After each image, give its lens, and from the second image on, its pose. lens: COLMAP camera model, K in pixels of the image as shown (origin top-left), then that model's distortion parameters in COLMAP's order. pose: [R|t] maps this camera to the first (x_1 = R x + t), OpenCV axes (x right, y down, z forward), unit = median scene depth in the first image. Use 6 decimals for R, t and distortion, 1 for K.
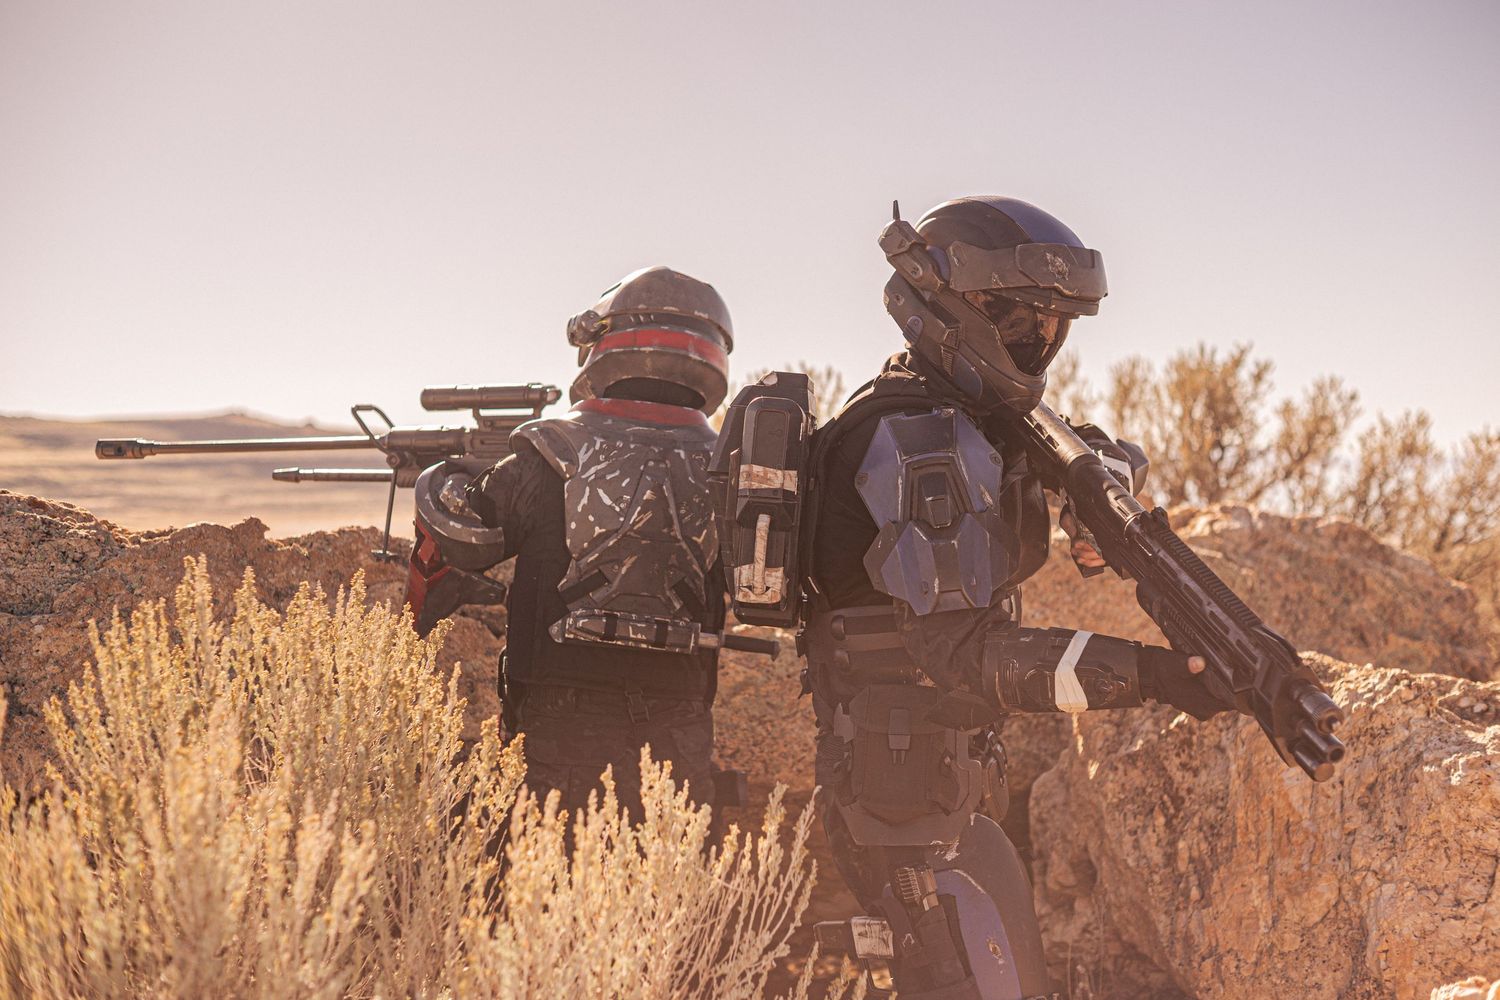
lens RADIAL K [[2168.5, 0, 757.3], [0, 2168.5, 499.6], [0, 0, 1]] dist [-0.095969, 0.000000]
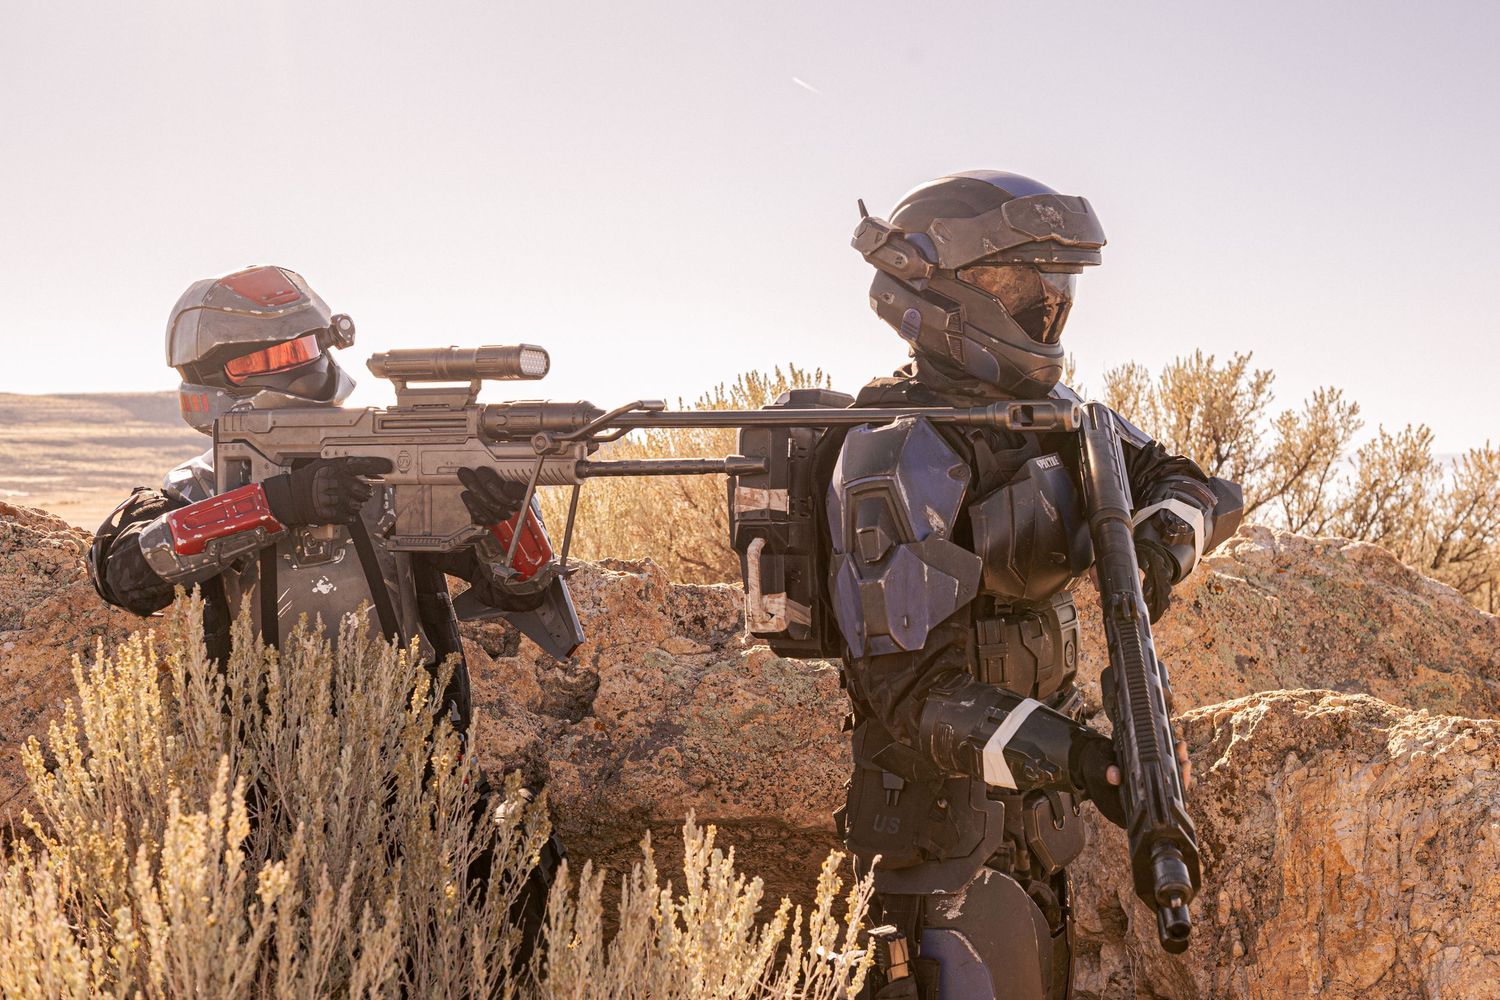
lens RADIAL K [[2168.5, 0, 753.1], [0, 2168.5, 498.4], [0, 0, 1]] dist [-0.095969, 0.000000]
pose [[0.999649, 0.018022, 0.019426, -0.030262], [-0.018115, 0.999825, 0.004642, -0.014677], [-0.019339, -0.004993, 0.999801, 0.061100]]
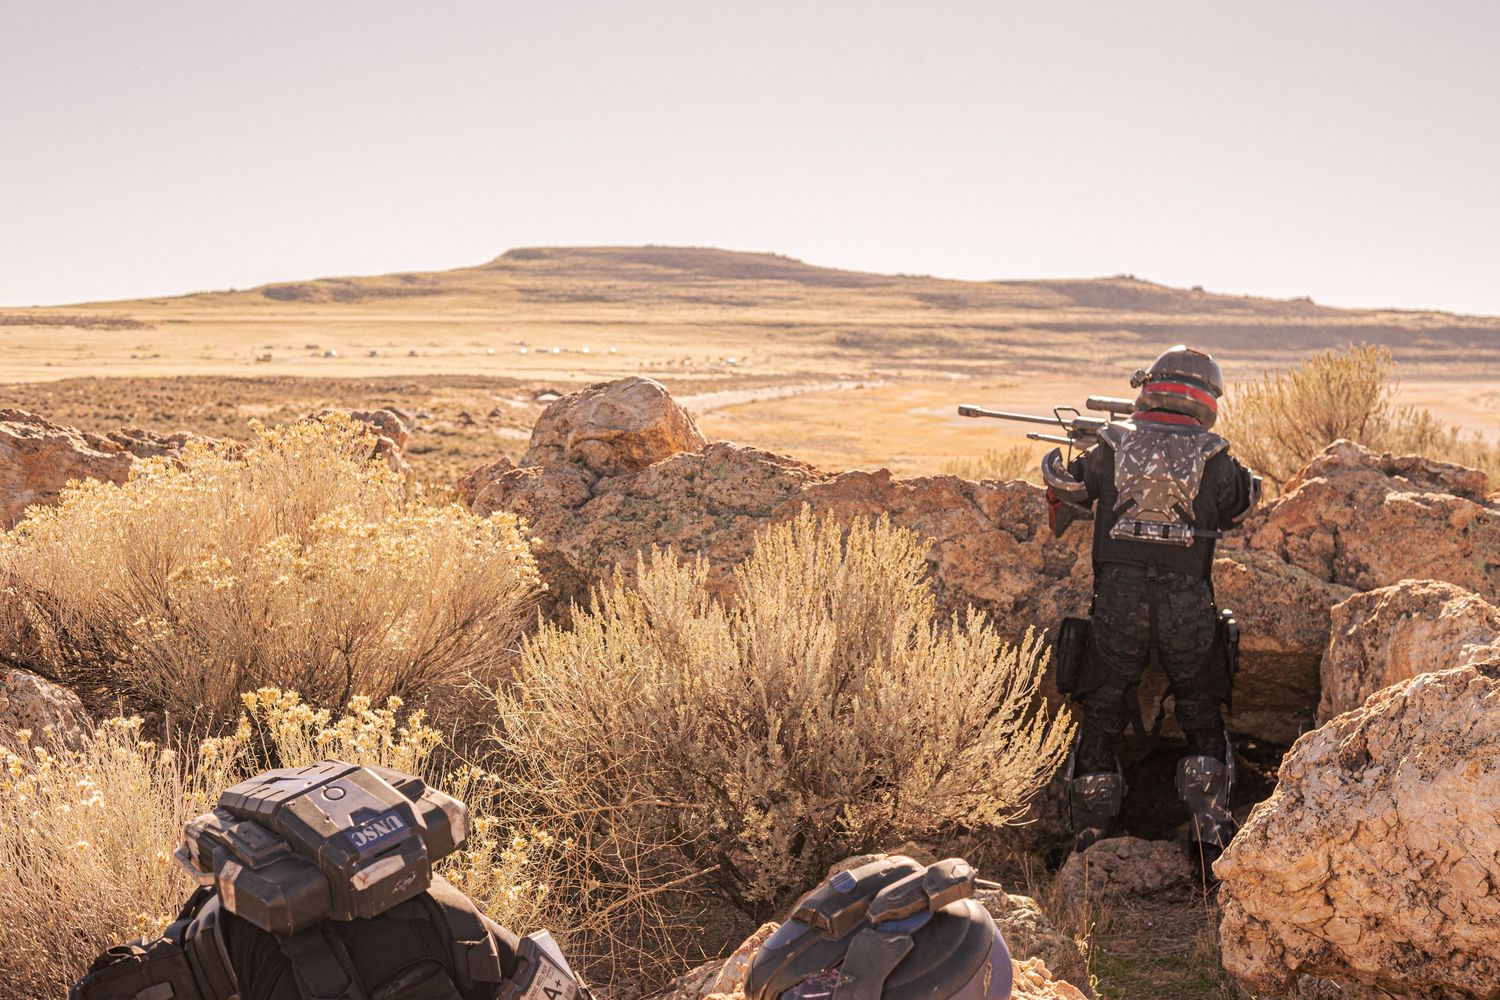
lens RADIAL K [[2168.5, 0, 742.3], [0, 2168.5, 494.7], [0, 0, 1]] dist [-0.095969, 0.000000]
pose [[0.915750, 0.054825, -0.397991, 0.418071], [-0.030902, 0.997322, 0.066280, -0.094956], [0.400559, -0.048397, 0.914992, -0.773978]]
